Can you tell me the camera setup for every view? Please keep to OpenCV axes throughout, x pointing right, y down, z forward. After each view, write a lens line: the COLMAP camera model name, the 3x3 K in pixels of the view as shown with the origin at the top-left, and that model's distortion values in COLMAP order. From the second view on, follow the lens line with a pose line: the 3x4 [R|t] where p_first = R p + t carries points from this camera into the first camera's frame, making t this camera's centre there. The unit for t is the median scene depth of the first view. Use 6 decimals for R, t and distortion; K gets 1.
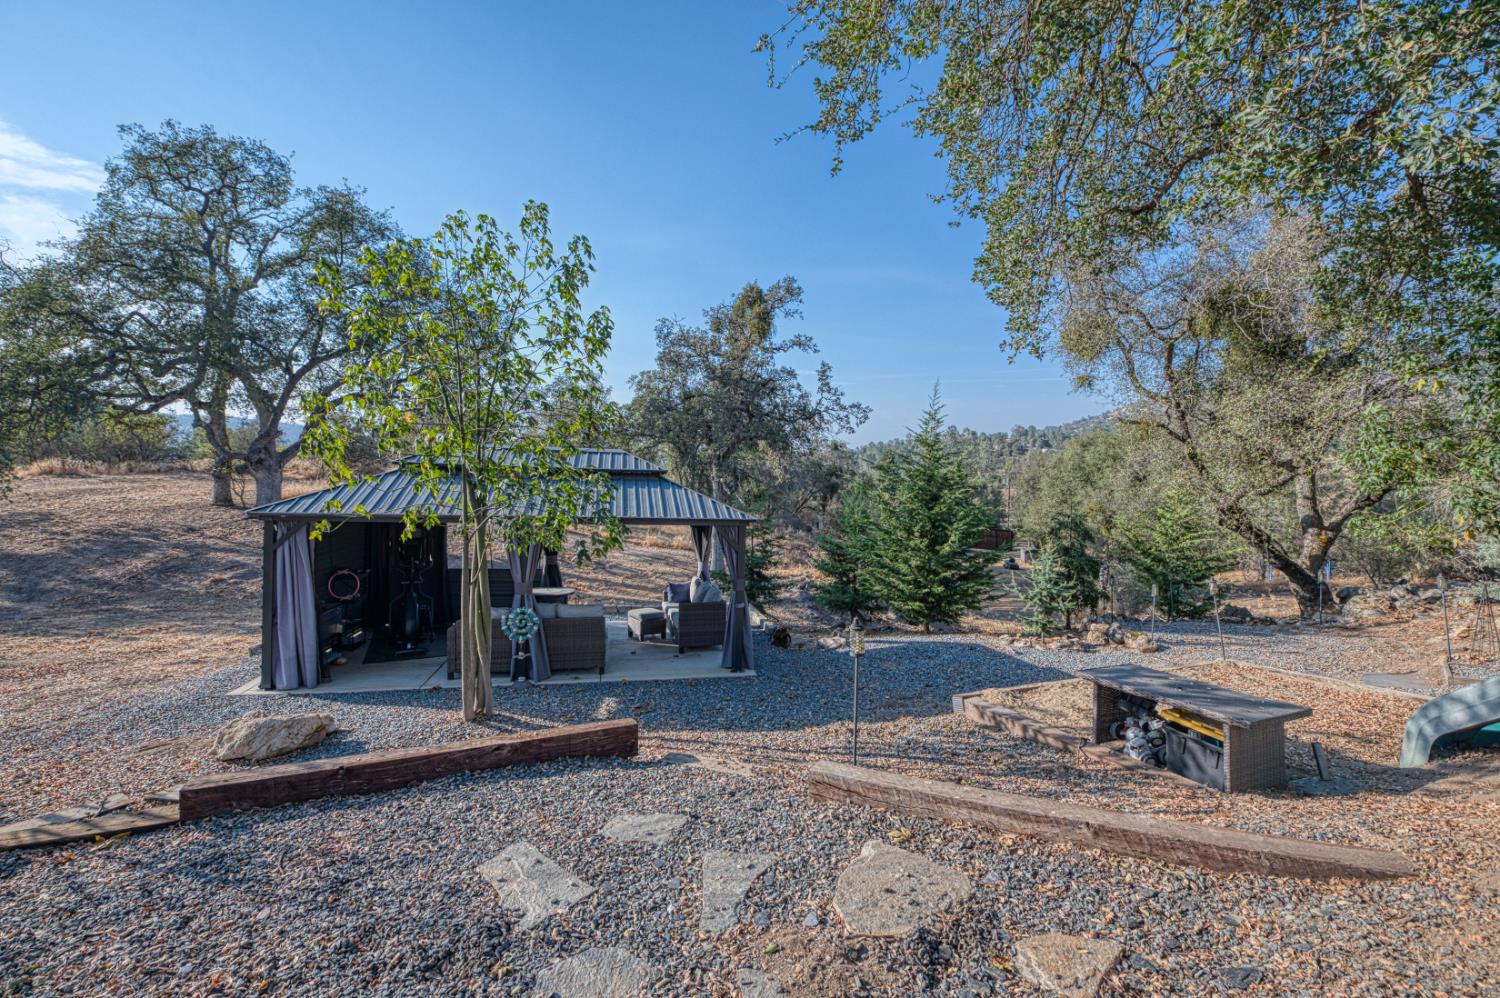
lens RADIAL K [[597.6, 0, 757.3], [0, 597.6, 526.6], [0, 0, 1]] dist [-0.020797, -0.000408]
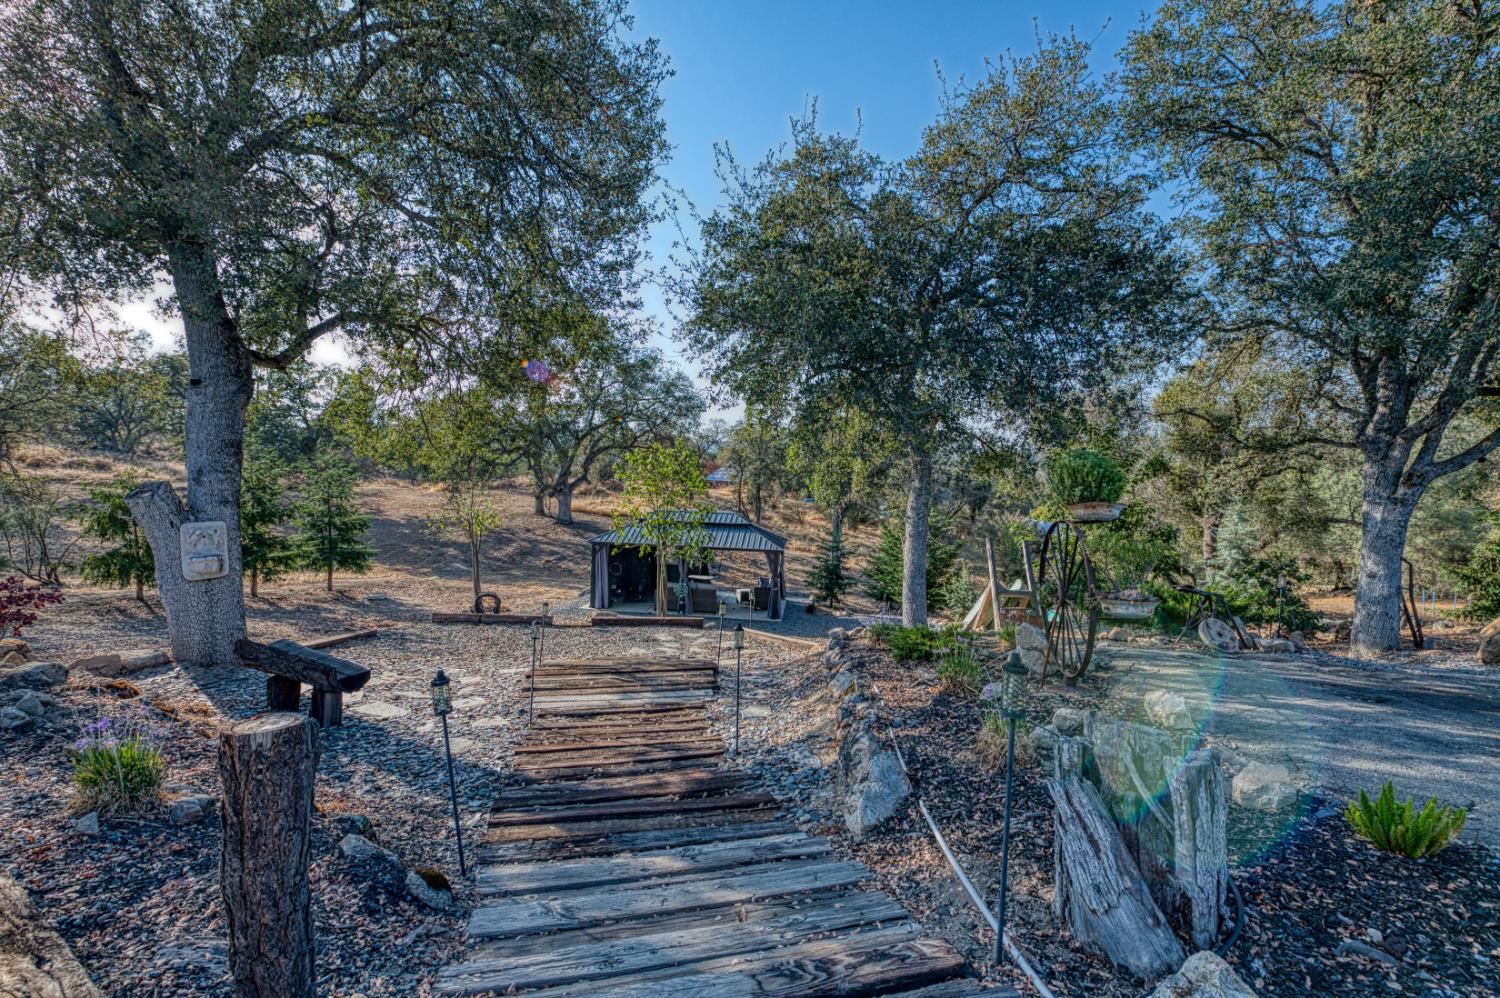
lens RADIAL K [[597.6, 0, 757.3], [0, 597.6, 526.6], [0, 0, 1]] dist [-0.020797, -0.000408]
pose [[0.945275, 0.036064, -0.324275, 0.314512], [-0.032520, 0.999337, 0.016345, -0.067802], [0.324650, -0.004906, 0.945822, -0.559539]]
